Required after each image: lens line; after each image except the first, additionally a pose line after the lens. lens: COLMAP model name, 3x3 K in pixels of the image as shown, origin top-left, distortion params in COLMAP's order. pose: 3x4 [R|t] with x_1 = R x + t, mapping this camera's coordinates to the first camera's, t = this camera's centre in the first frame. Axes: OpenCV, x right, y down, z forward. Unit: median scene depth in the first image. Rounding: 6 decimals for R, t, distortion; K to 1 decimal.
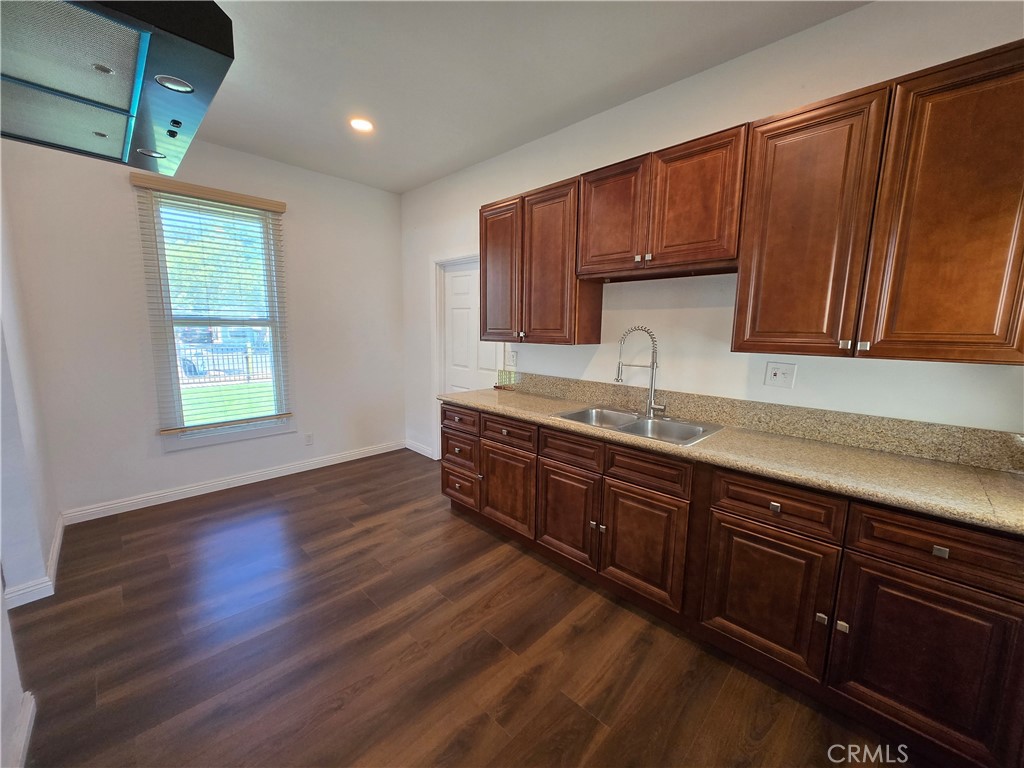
lens RADIAL K [[399.2, 0, 520.5], [0, 399.2, 386.1], [0, 0, 1]] dist [0.000475, -0.000106]
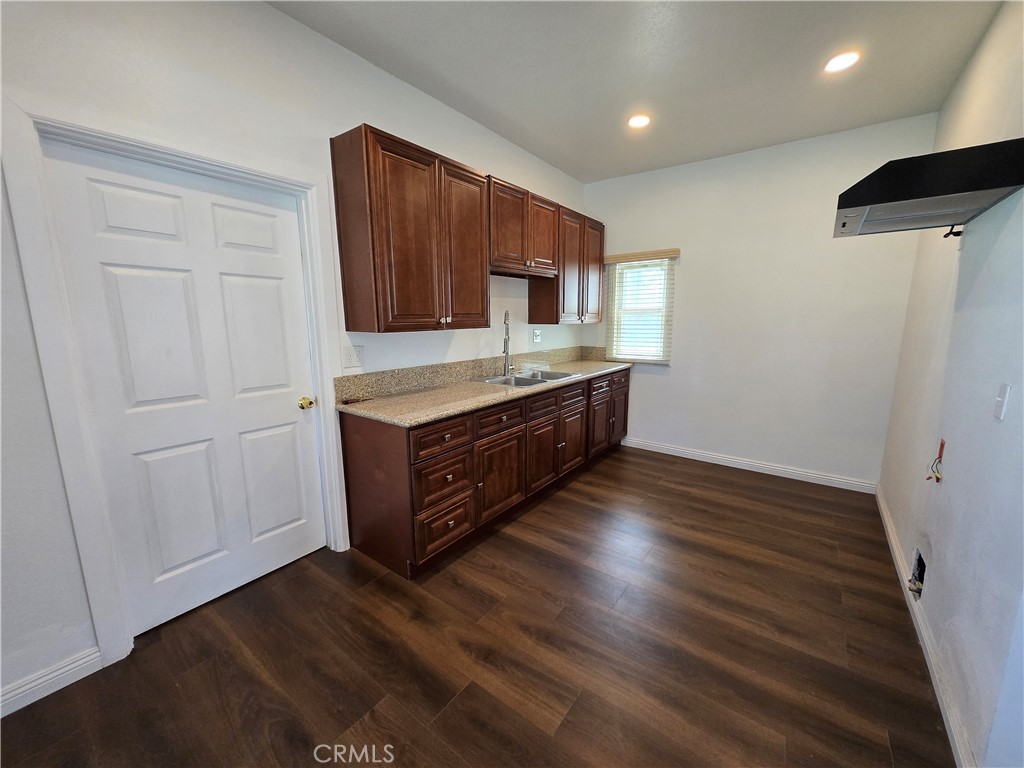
lens RADIAL K [[399.2, 0, 521.1], [0, 399.2, 385.8], [0, 0, 1]] dist [0.000475, -0.000106]
pose [[-0.128900, -0.189771, 0.973330, -0.973175], [0.137419, 0.968630, 0.207053, -0.159701], [-0.982090, 0.160444, -0.098778, 1.020783]]
